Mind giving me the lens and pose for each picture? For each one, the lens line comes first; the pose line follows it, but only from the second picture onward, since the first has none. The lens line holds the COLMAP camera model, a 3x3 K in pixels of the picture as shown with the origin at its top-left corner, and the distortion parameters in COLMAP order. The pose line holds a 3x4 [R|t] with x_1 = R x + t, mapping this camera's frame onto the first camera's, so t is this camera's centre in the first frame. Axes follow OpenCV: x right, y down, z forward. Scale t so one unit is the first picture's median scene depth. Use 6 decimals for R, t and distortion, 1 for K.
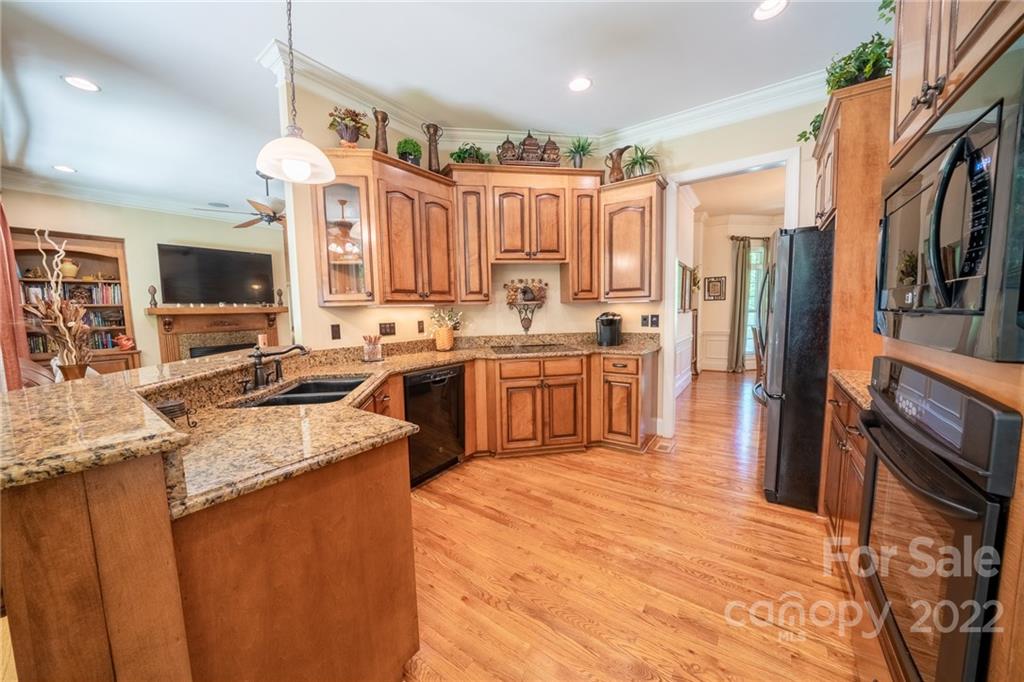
lens RADIAL K [[352.5, 0, 509.3], [0, 352.5, 341.1], [0, 0, 1]] dist [-0.019833, 0.000212]
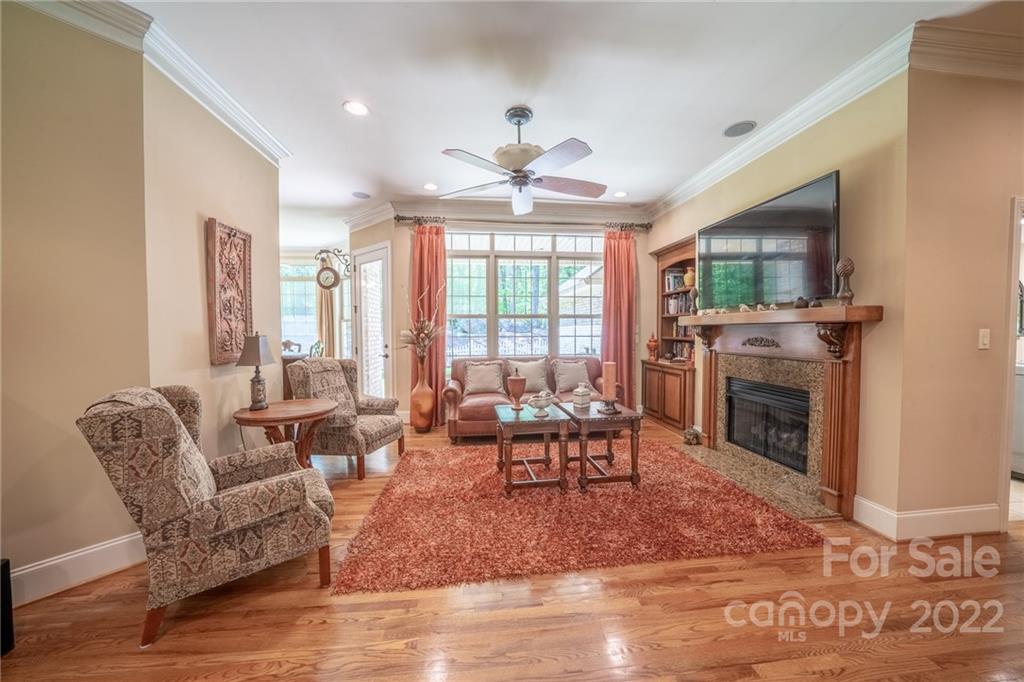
lens RADIAL K [[352.5, 0, 509.3], [0, 352.5, 341.1], [0, 0, 1]] dist [-0.019833, 0.000212]
pose [[-0.751723, 0.042566, -0.658104, -0.201468], [-0.038567, 0.993369, 0.108304, -0.109108], [0.658350, 0.106796, -0.745097, 1.322711]]
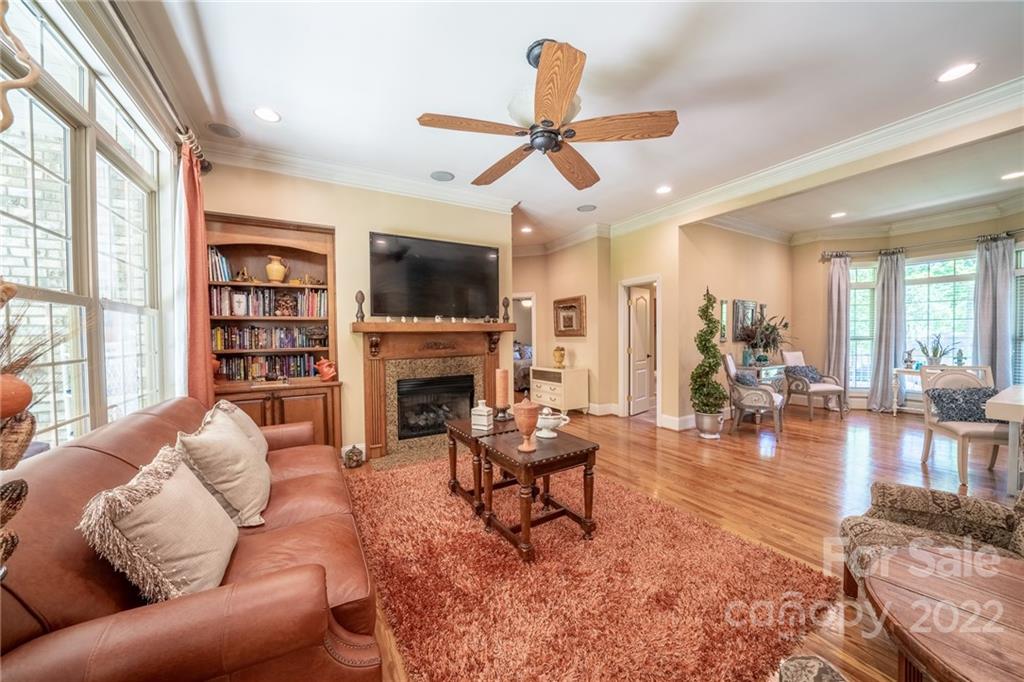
lens RADIAL K [[352.5, 0, 509.3], [0, 352.5, 341.1], [0, 0, 1]] dist [-0.019833, 0.000212]
pose [[0.913490, 0.020475, -0.406345, -0.461235], [-0.044693, 0.997739, -0.050199, -0.035818], [0.404399, 0.064017, 0.912340, 0.472134]]
